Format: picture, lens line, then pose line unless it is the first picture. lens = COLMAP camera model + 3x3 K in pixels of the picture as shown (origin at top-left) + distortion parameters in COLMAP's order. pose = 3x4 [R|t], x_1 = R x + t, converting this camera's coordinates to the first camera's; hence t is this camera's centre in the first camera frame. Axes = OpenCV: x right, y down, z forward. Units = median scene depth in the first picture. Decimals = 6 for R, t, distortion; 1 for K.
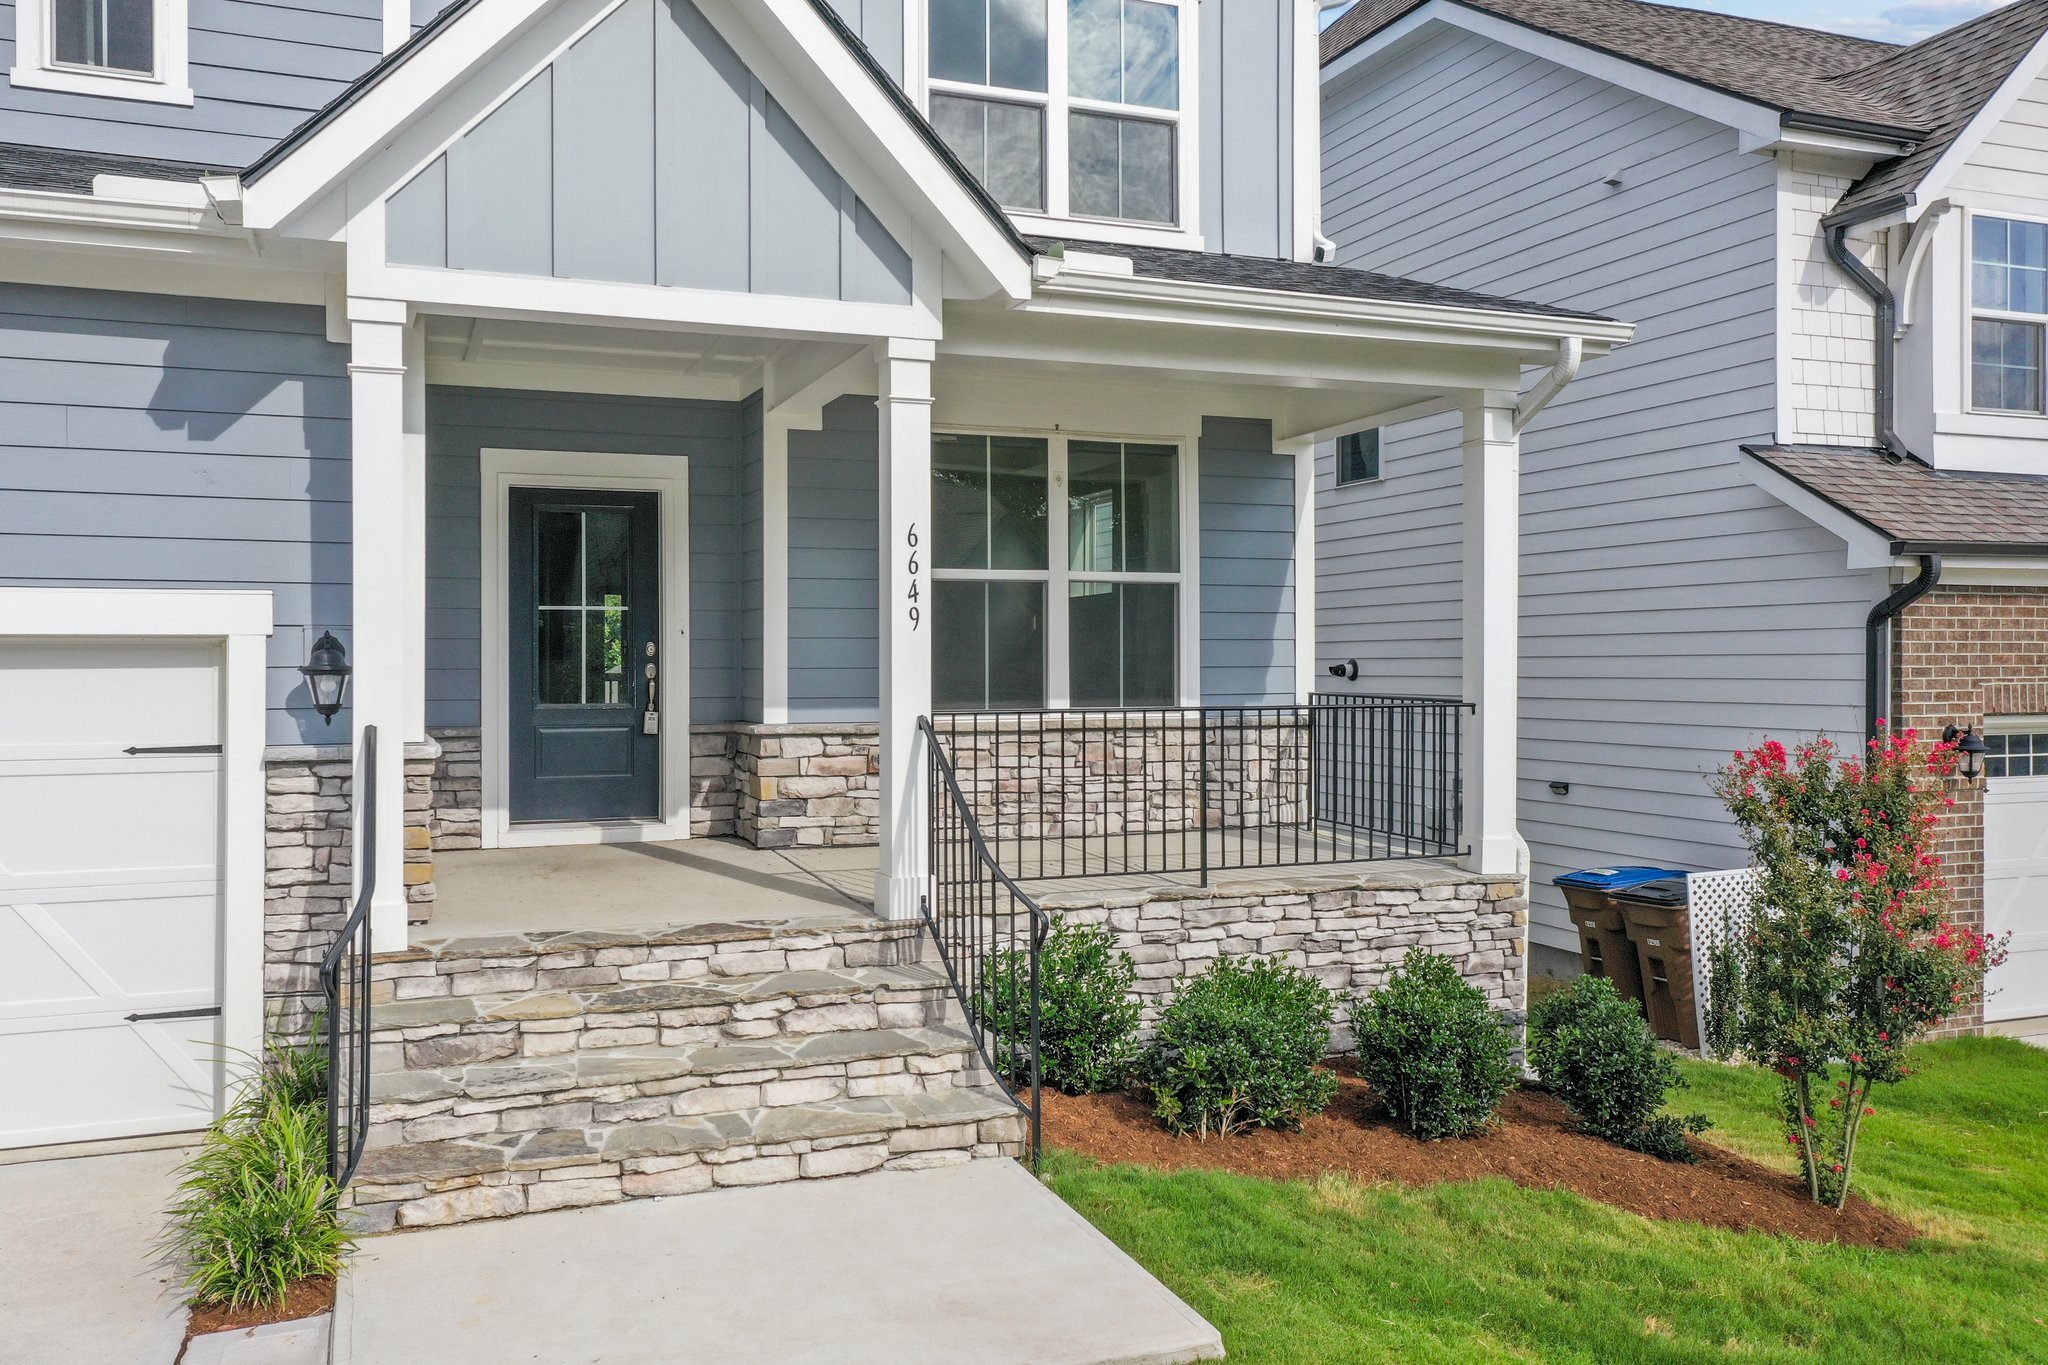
lens RADIAL K [[1650.9, 0, 1027.0], [0, 1650.9, 654.5], [0, 0, 1]] dist [0.002125, 0.036178]
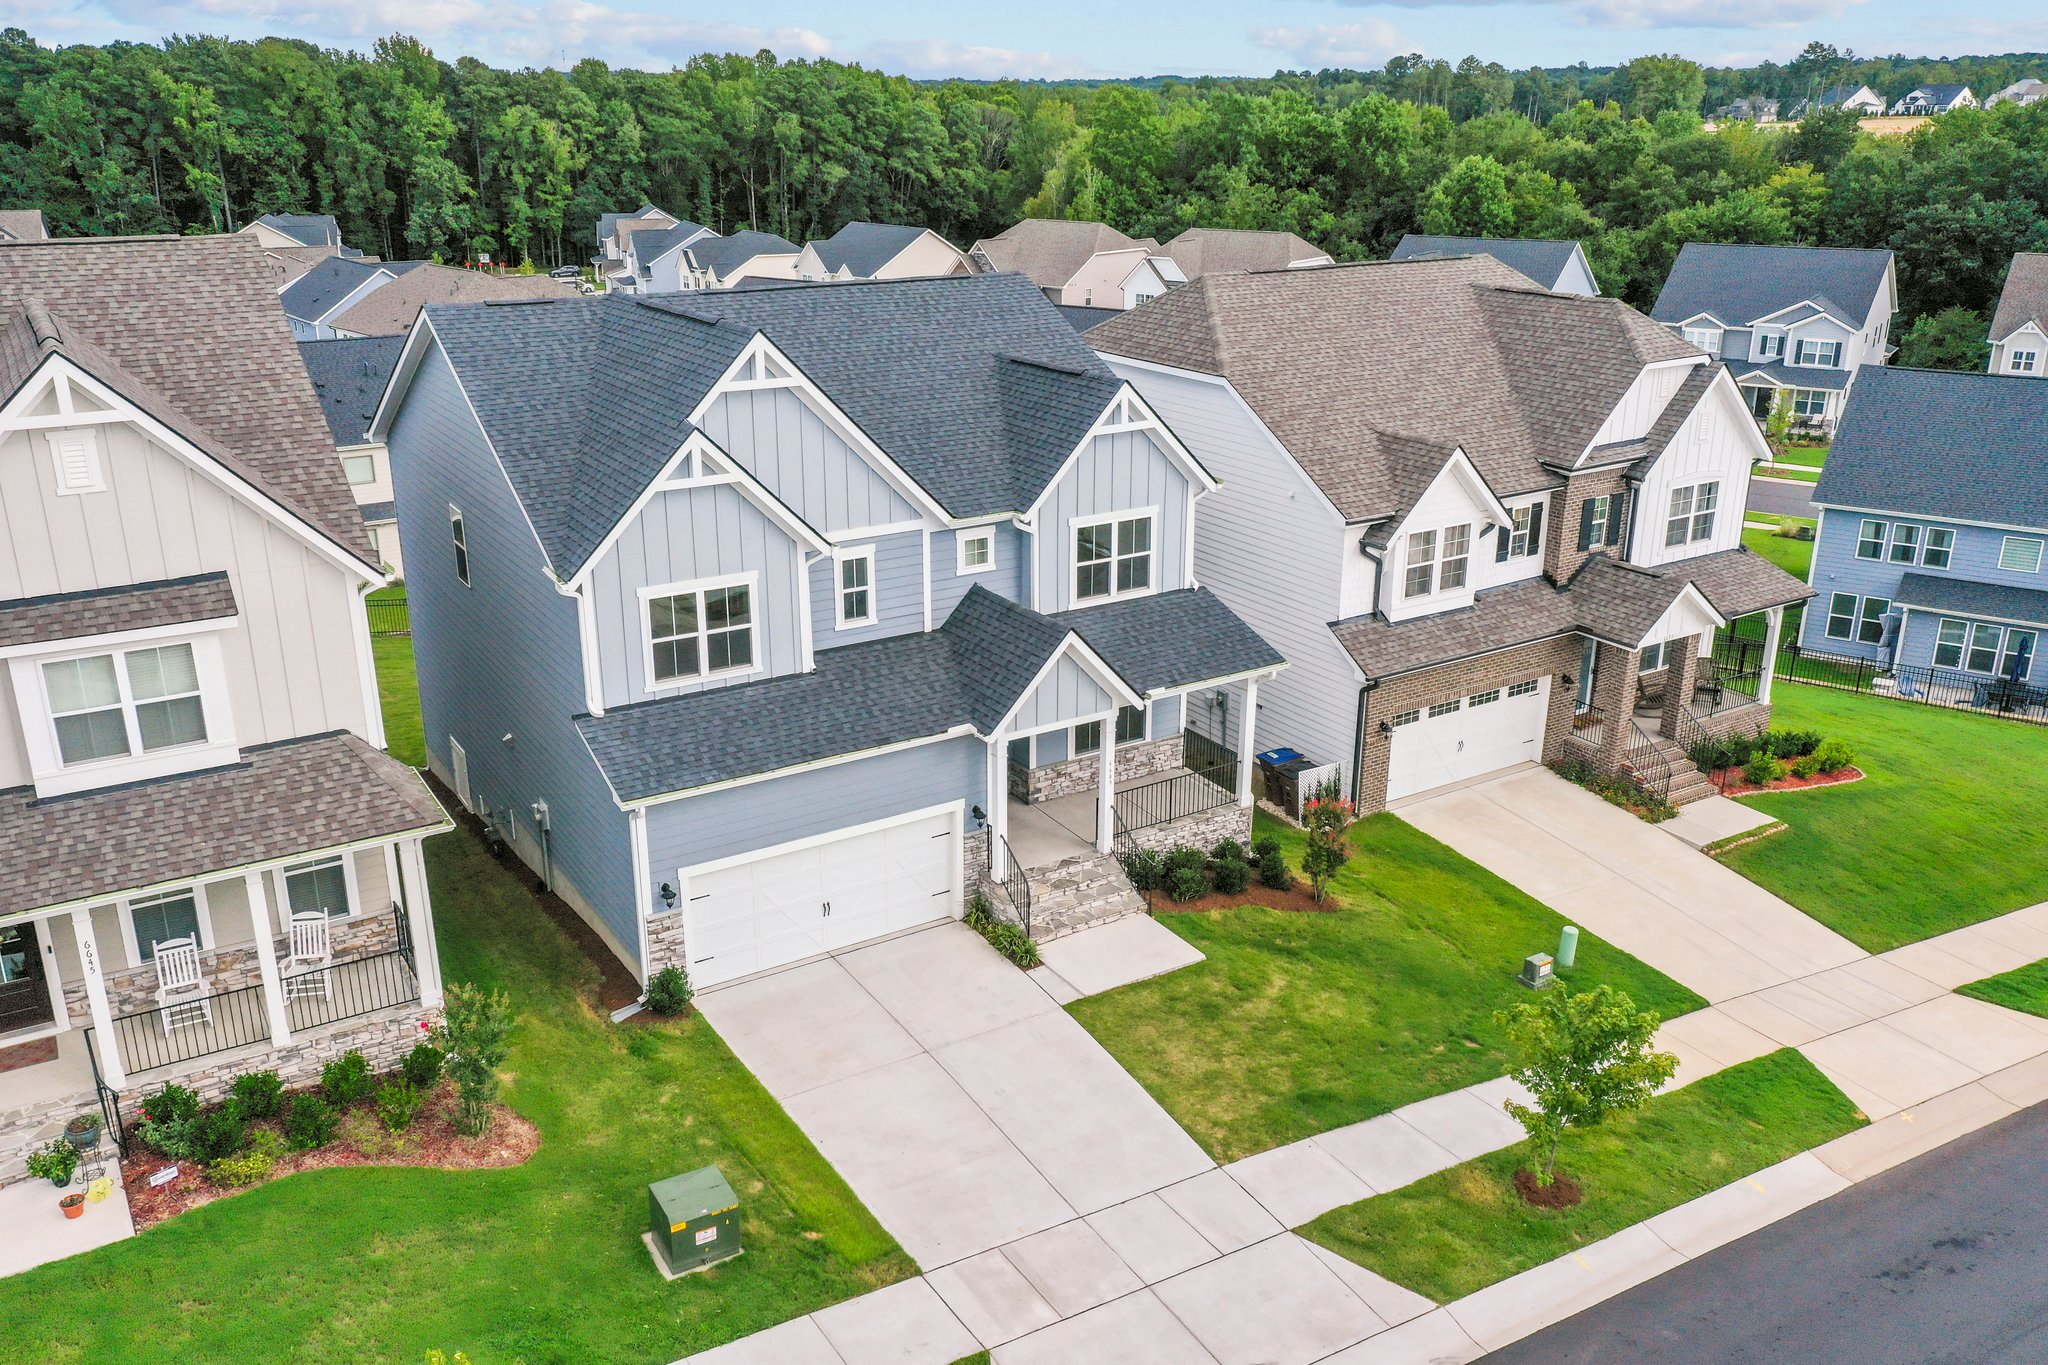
lens RADIAL K [[1619.8, 0, 1024.0], [0, 1619.8, 682.5], [0, 0, 1]] dist [0.026563, 0.000161]
pose [[0.982264, -0.058743, 0.178063, -0.843280], [-0.004873, 0.941339, 0.337428, -1.382592], [-0.187439, -0.332311, 0.924357, -2.189863]]
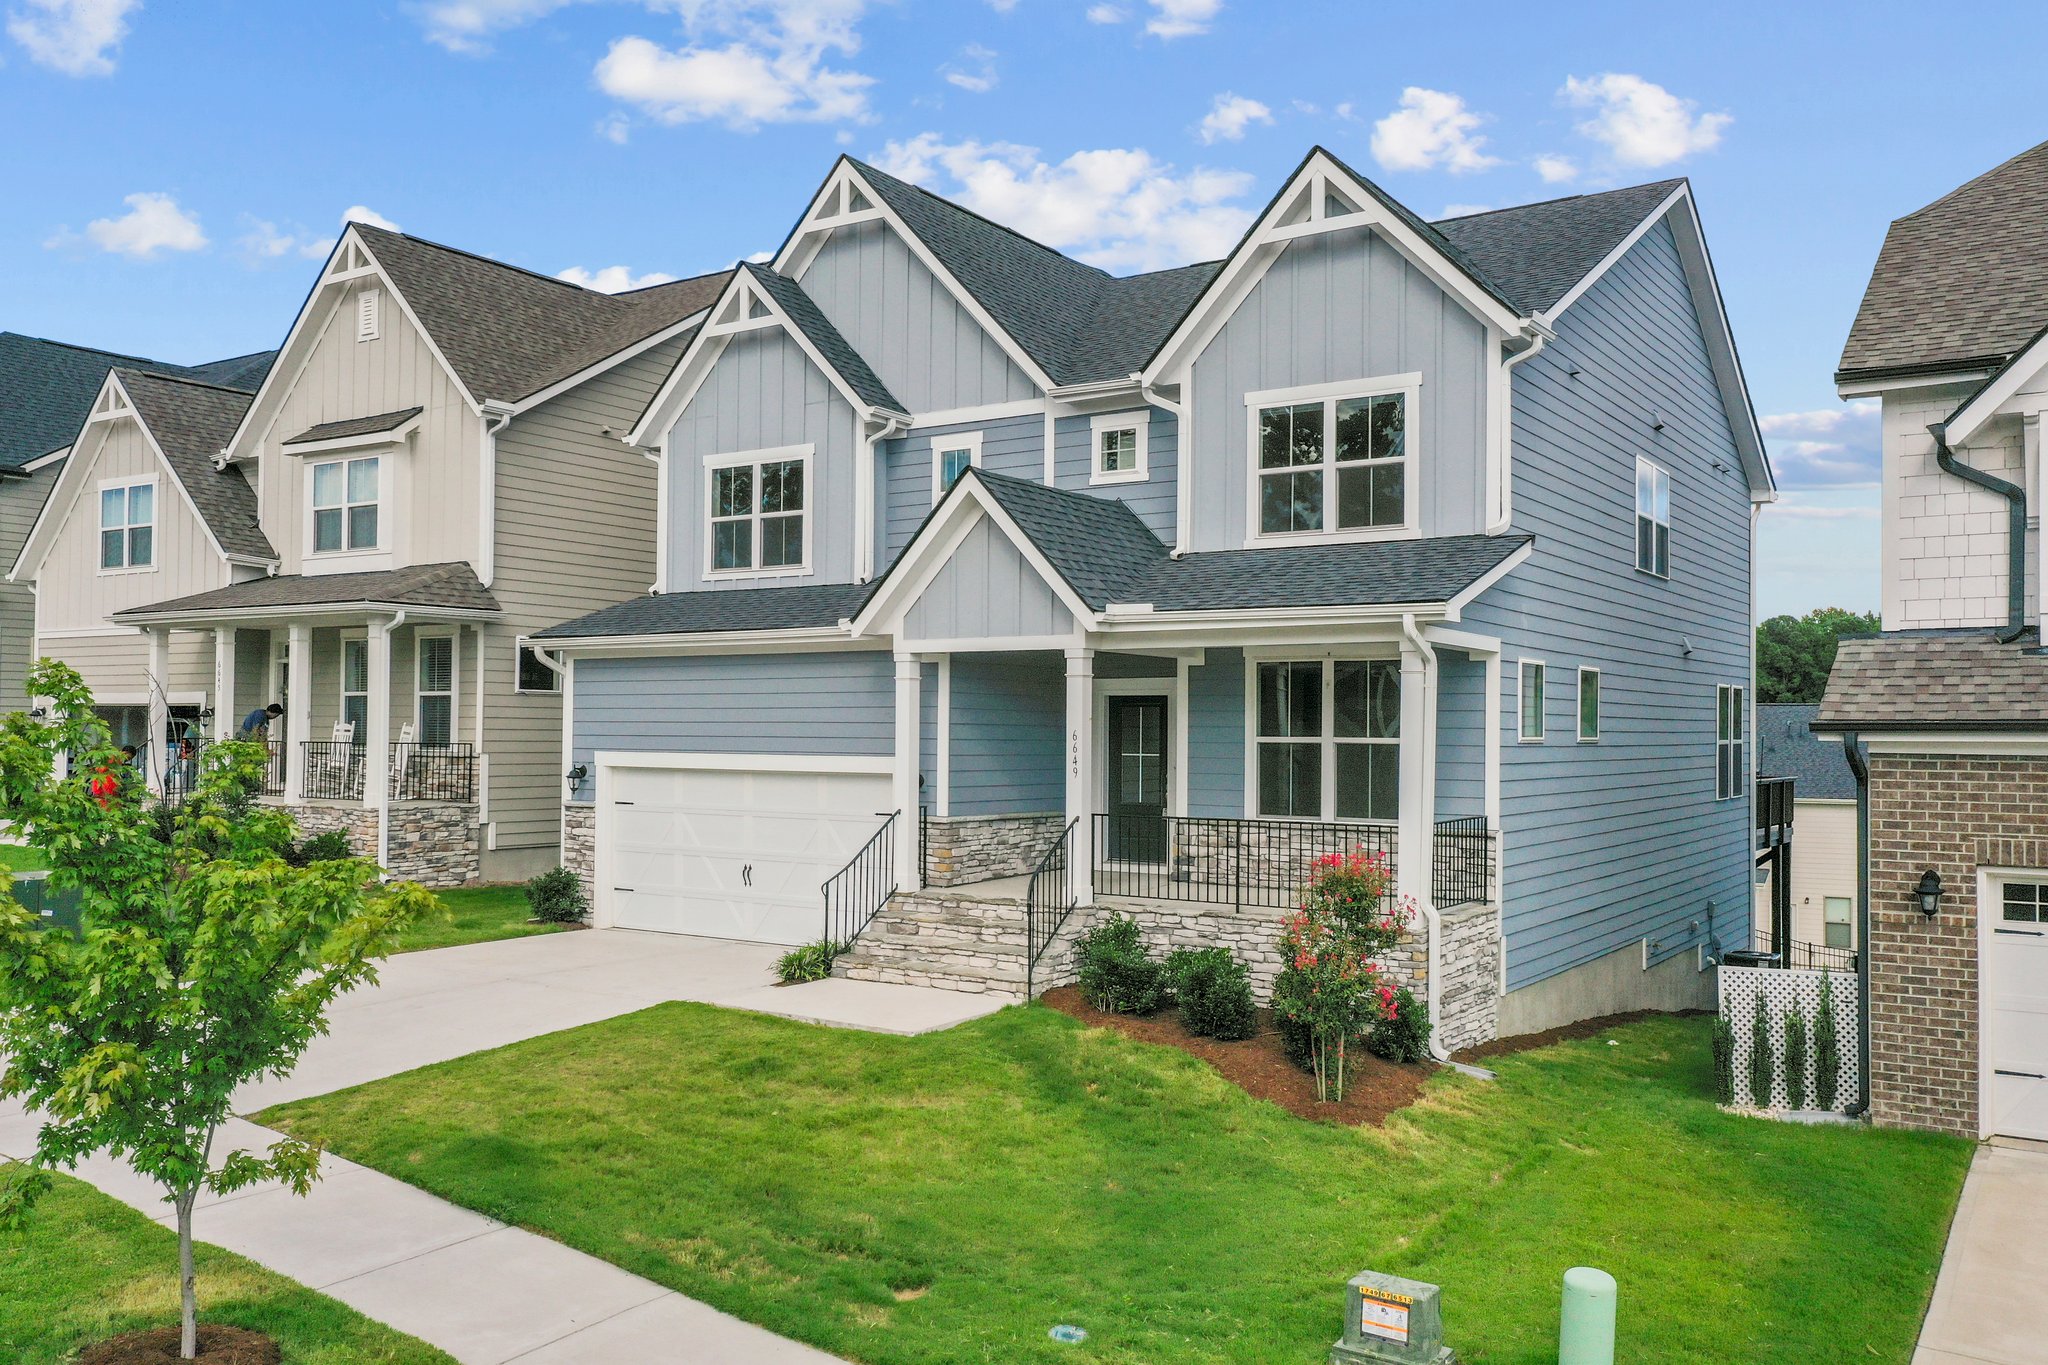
lens RADIAL K [[1639.0, 0, 1024.0], [0, 1639.0, 682.5], [0, 0, 1]] dist [0.026119, -0.001694]
pose [[0.565209, -0.015950, -0.824794, 1.552699], [-0.005007, 0.999728, -0.022764, -0.083326], [0.824933, 0.016996, 0.564976, -0.289965]]
